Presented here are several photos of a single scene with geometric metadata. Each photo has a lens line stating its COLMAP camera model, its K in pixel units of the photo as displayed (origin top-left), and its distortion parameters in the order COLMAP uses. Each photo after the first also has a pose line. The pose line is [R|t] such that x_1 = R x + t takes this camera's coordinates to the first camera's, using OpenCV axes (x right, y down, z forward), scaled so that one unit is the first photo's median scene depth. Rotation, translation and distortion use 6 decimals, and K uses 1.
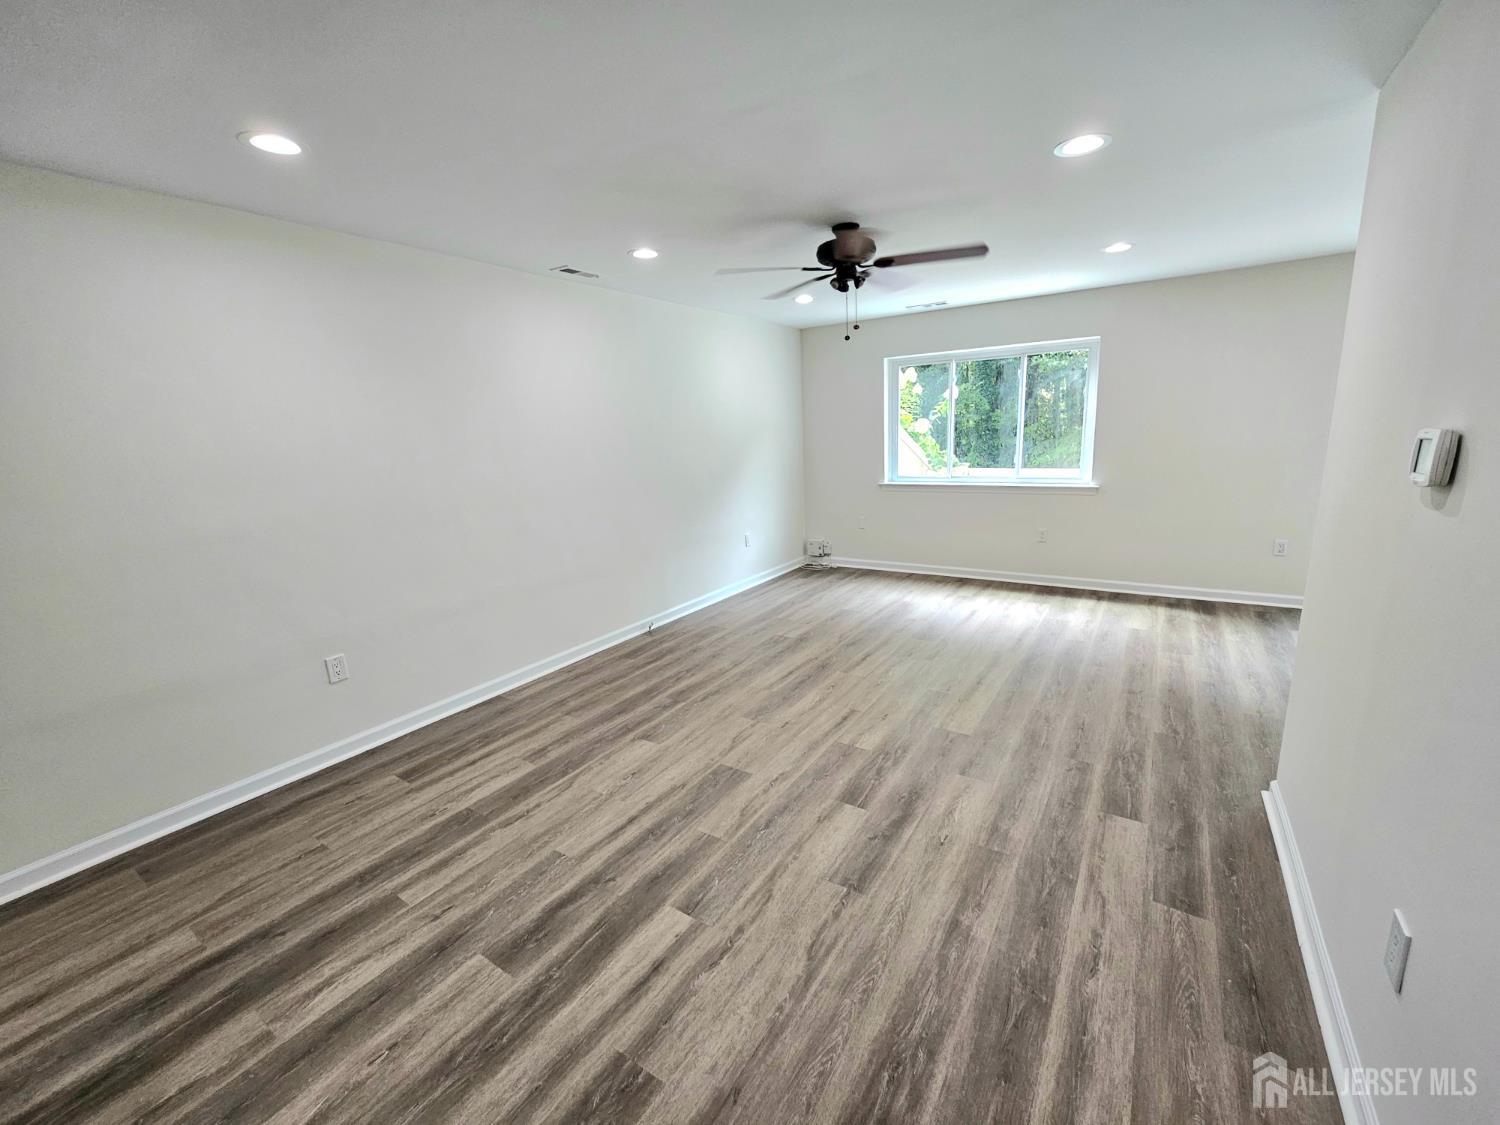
lens RADIAL K [[617.4, 0, 760.0], [0, 617.4, 582.7], [0, 0, 1]] dist [-0.003955, 0.001949]
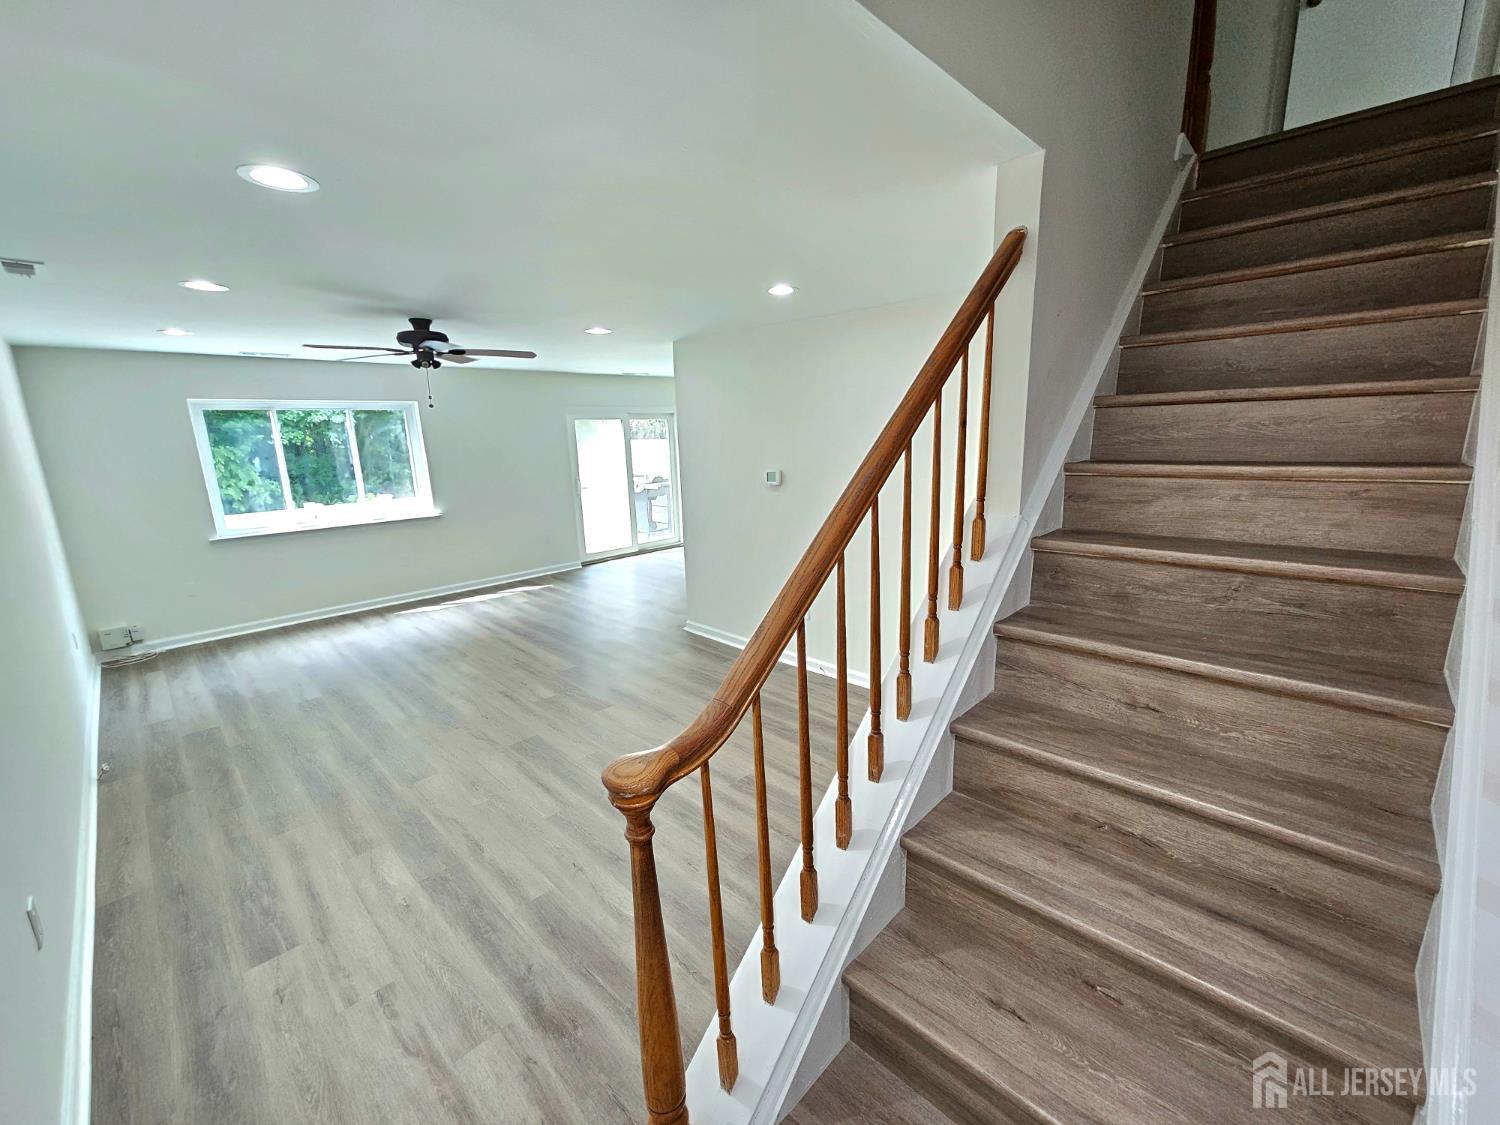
lens RADIAL K [[617.4, 0, 755.6], [0, 617.4, 565.5], [0, 0, 1]] dist [-0.003955, 0.001949]
pose [[0.188834, -0.175150, 0.966263, -0.704853], [0.258097, 0.958225, 0.123254, -0.048067], [-0.947485, 0.226115, 0.226151, 0.112523]]
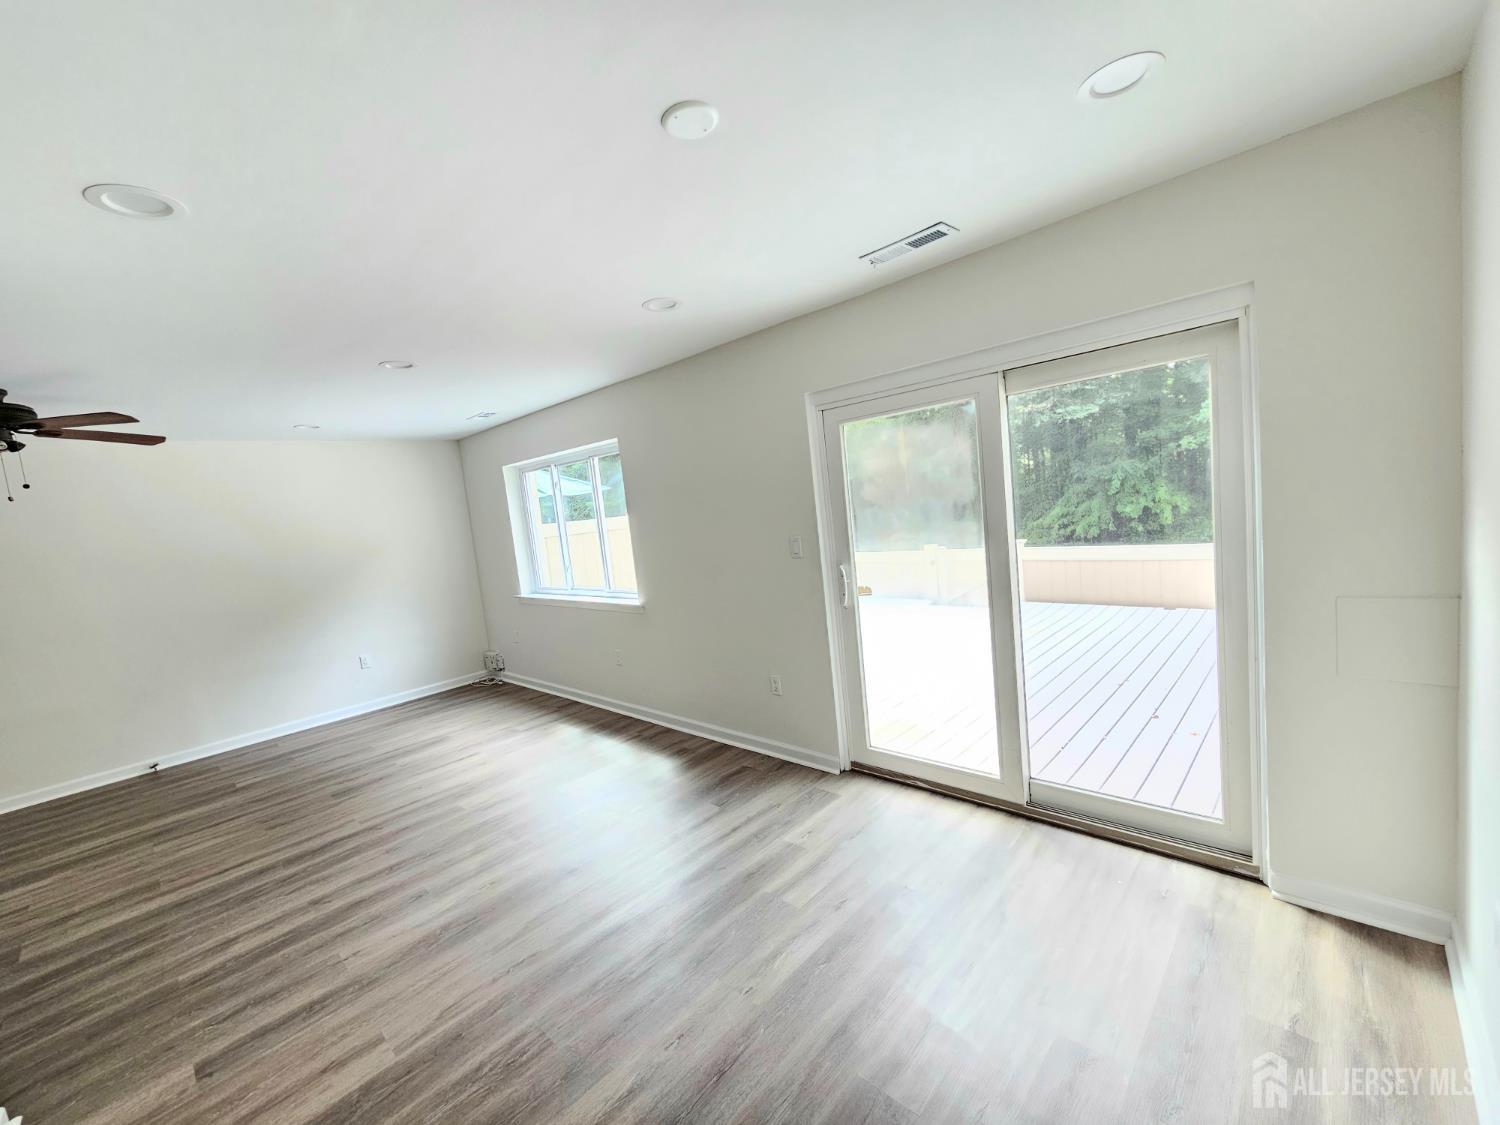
lens RADIAL K [[617.4, 0, 754.8], [0, 617.4, 567.7], [0, 0, 1]] dist [-0.003955, 0.001949]
pose [[0.978727, -0.044017, -0.200388, 1.014364], [0.017613, 0.991135, -0.131689, -0.101717], [0.204408, 0.125358, 0.970826, 0.225833]]
